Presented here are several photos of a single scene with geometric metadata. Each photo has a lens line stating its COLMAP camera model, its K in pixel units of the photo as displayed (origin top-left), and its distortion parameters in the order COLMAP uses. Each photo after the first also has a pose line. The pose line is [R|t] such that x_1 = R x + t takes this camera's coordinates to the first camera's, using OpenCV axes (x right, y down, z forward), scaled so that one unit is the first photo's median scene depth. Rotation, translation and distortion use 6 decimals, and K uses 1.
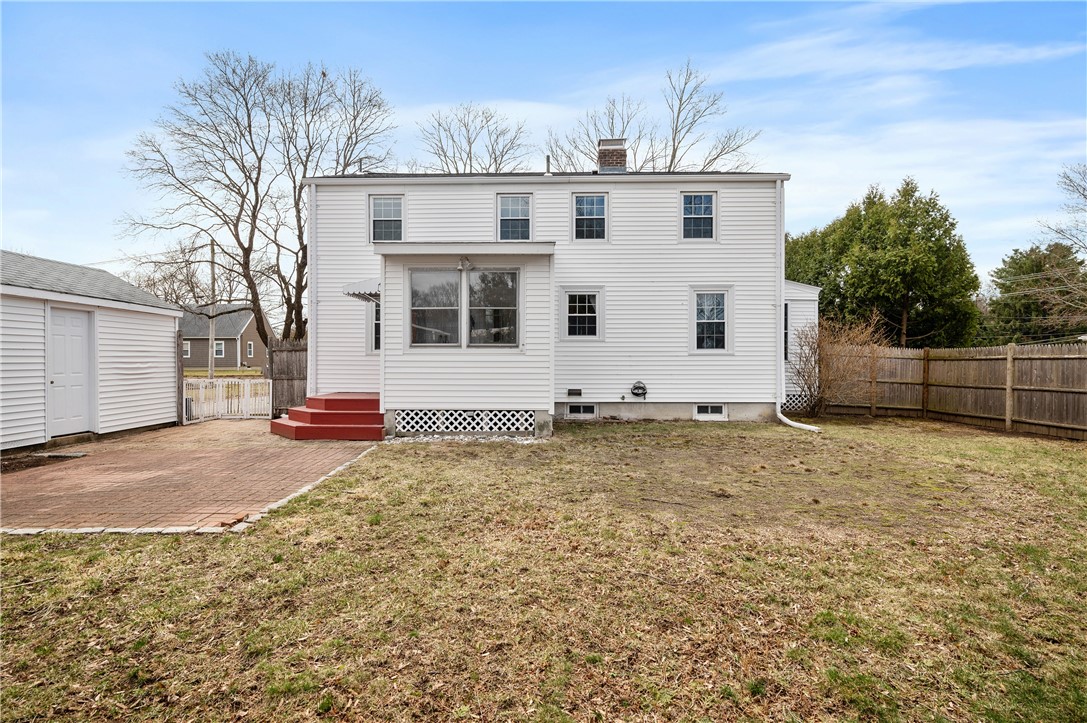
lens RADIAL K [[514.5, 0, 536.9], [0, 514.5, 356.0], [0, 0, 1]] dist [0.002625, 0.000426]
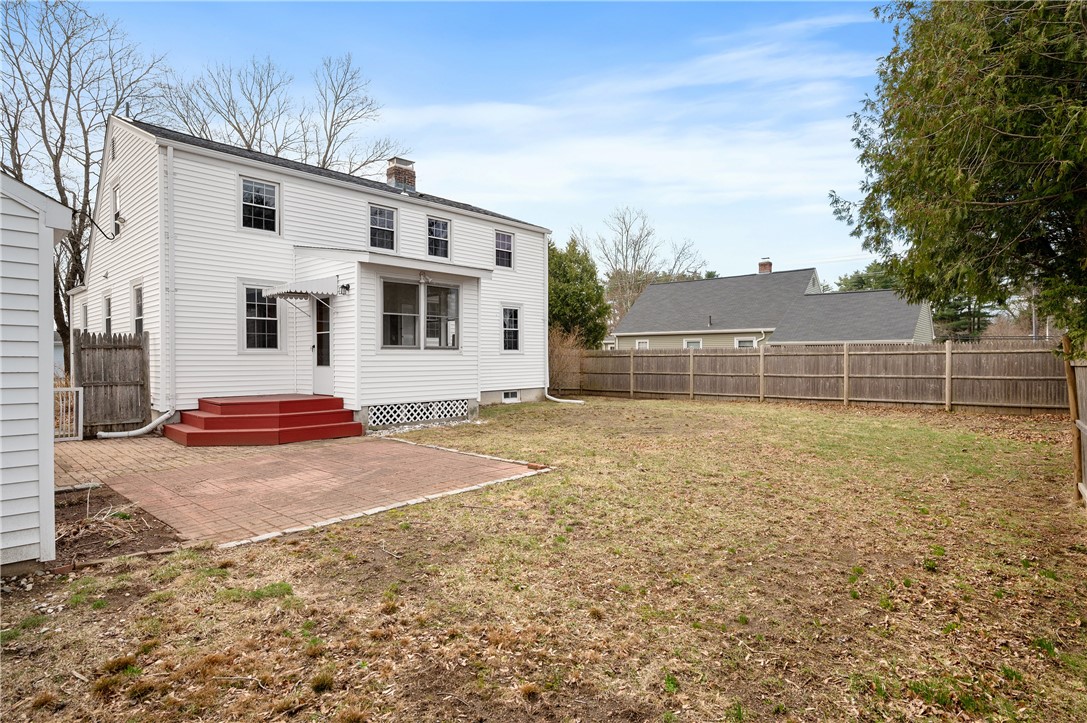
lens RADIAL K [[560.6, 0, 543.5], [0, 560.6, 361.5], [0, 0, 1]] dist [0.000066, 0.000073]
pose [[0.663946, -0.009648, 0.747718, -0.718066], [-0.003823, 0.999860, 0.016296, -0.007981], [-0.747771, -0.013678, 0.663816, -0.042928]]
